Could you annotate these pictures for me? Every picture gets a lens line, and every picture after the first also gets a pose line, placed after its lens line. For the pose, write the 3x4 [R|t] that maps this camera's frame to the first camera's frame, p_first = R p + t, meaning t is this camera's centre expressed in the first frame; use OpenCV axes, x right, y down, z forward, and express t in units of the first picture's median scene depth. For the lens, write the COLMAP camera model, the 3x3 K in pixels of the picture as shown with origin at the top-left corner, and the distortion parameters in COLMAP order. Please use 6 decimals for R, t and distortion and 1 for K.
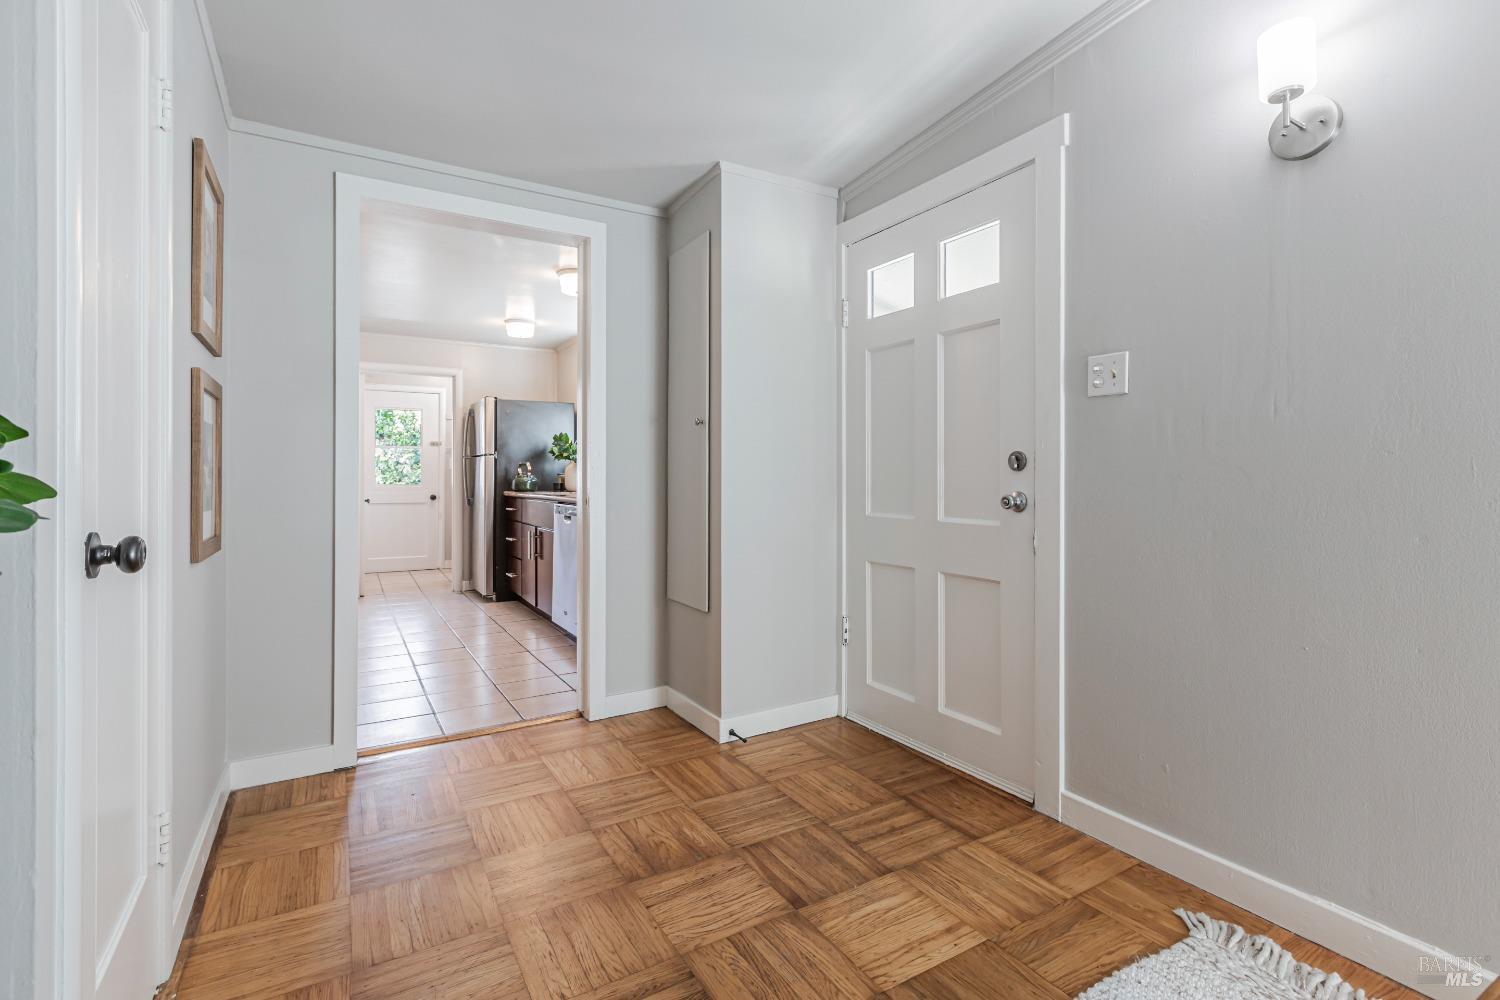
lens RADIAL K [[692.8, 0, 748.0], [0, 692.8, 485.1], [0, 0, 1]] dist [0.004293, 0.000331]
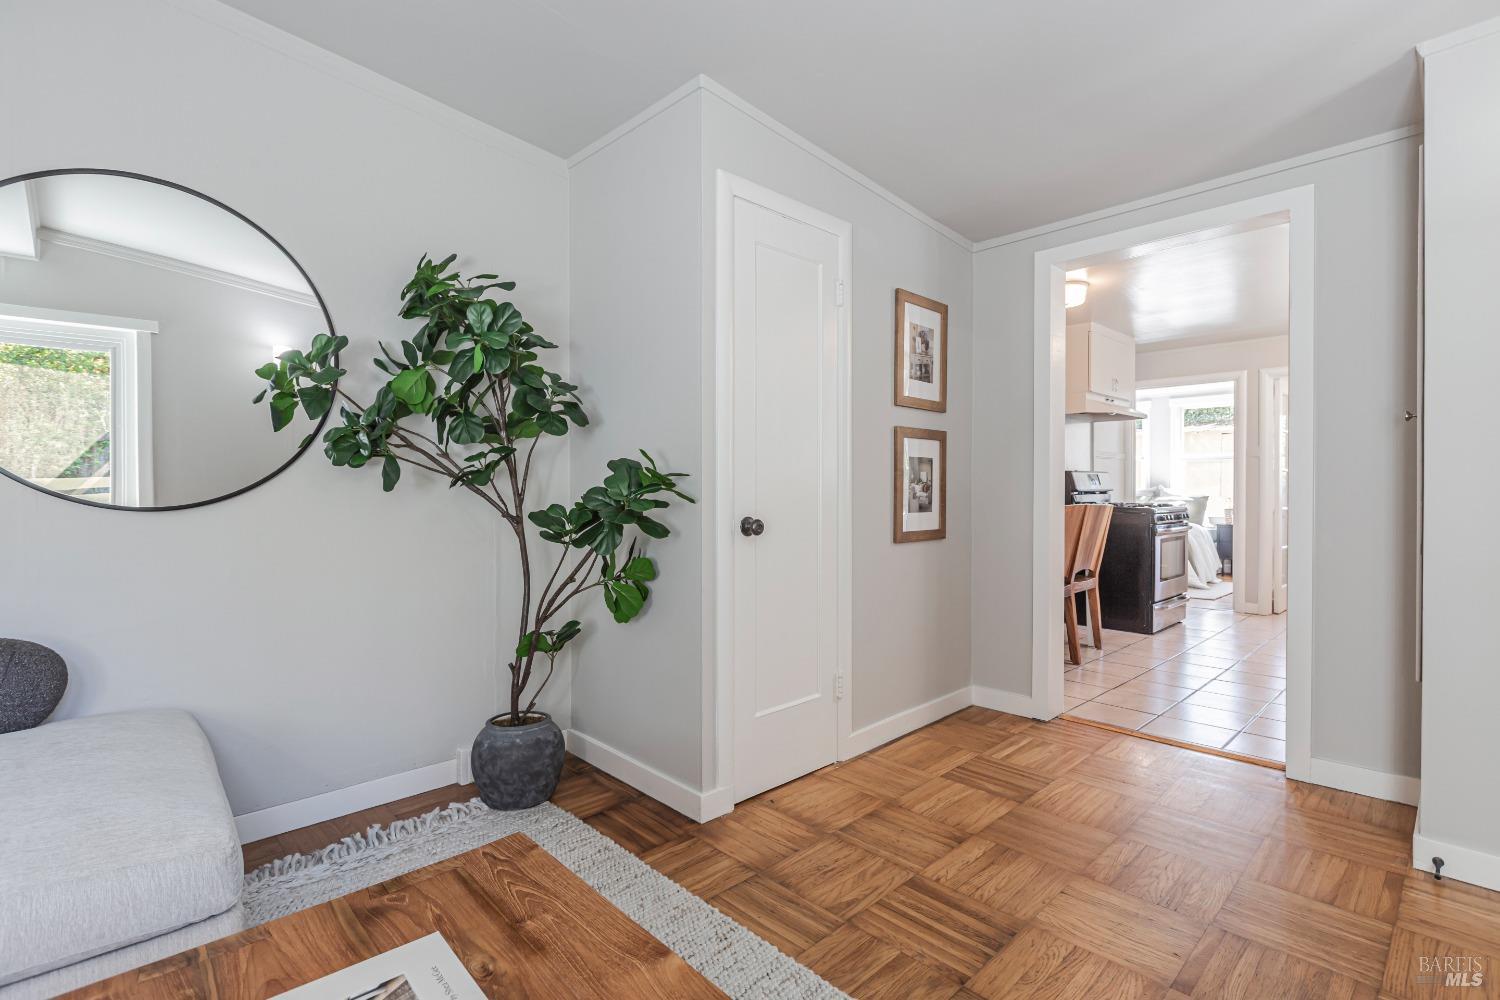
lens RADIAL K [[723.6, 0, 752.7], [0, 723.6, 486.6], [0, 0, 1]] dist [0.003210, 0.000266]
pose [[0.220801, -0.000523, -0.975319, 0.668352], [-0.005771, 0.999982, -0.001843, -0.014829], [0.975302, 0.006035, 0.220793, 0.217758]]
